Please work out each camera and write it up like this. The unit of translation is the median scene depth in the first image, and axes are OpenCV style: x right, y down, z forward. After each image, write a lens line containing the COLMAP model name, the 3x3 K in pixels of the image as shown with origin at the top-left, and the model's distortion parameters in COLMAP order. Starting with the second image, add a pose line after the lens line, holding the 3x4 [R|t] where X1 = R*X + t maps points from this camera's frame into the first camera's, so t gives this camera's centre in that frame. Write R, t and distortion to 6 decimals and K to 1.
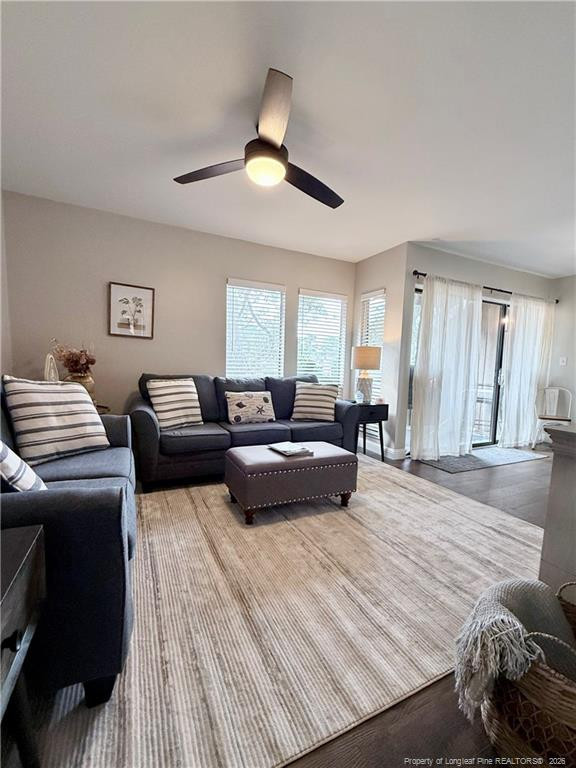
lens RADIAL K [[321.5, 0, 289.4], [0, 321.5, 392.6], [0, 0, 1]] dist [-0.000239, -0.000198]
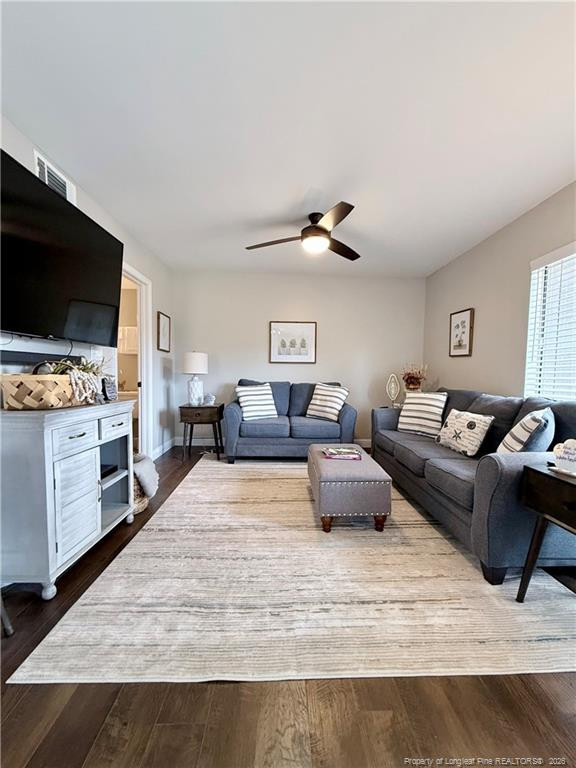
lens RADIAL K [[321.5, 0, 289.4], [0, 321.5, 392.6], [0, 0, 1]] dist [-0.000239, -0.000198]
pose [[-0.417967, 0.023846, -0.908149, 0.815470], [-0.097981, 0.992641, 0.071159, -0.069614], [0.903163, 0.118723, -0.412554, 0.969133]]
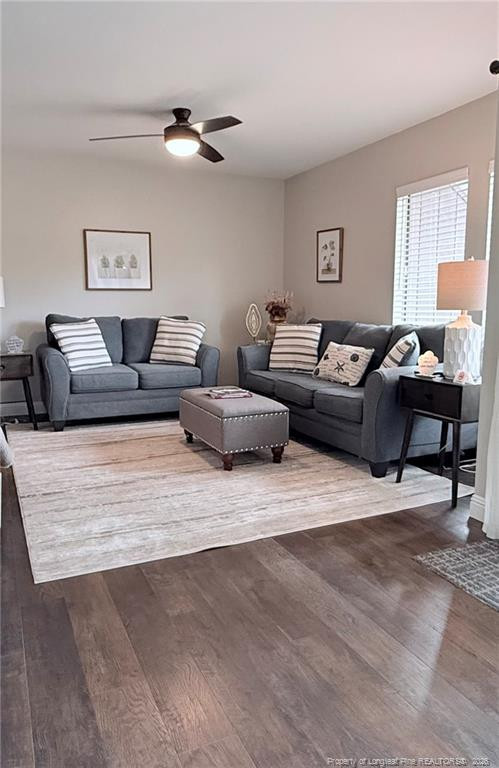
lens RADIAL K [[563.3, 0, 249.5], [0, 563.3, 384.0], [0, 0, 1]] dist [-0.004529, -0.001834]
pose [[-0.024100, 0.115668, -0.992995, 1.306975], [-0.081634, 0.989739, 0.117270, -0.047451], [0.996371, 0.083888, -0.014410, 0.832912]]
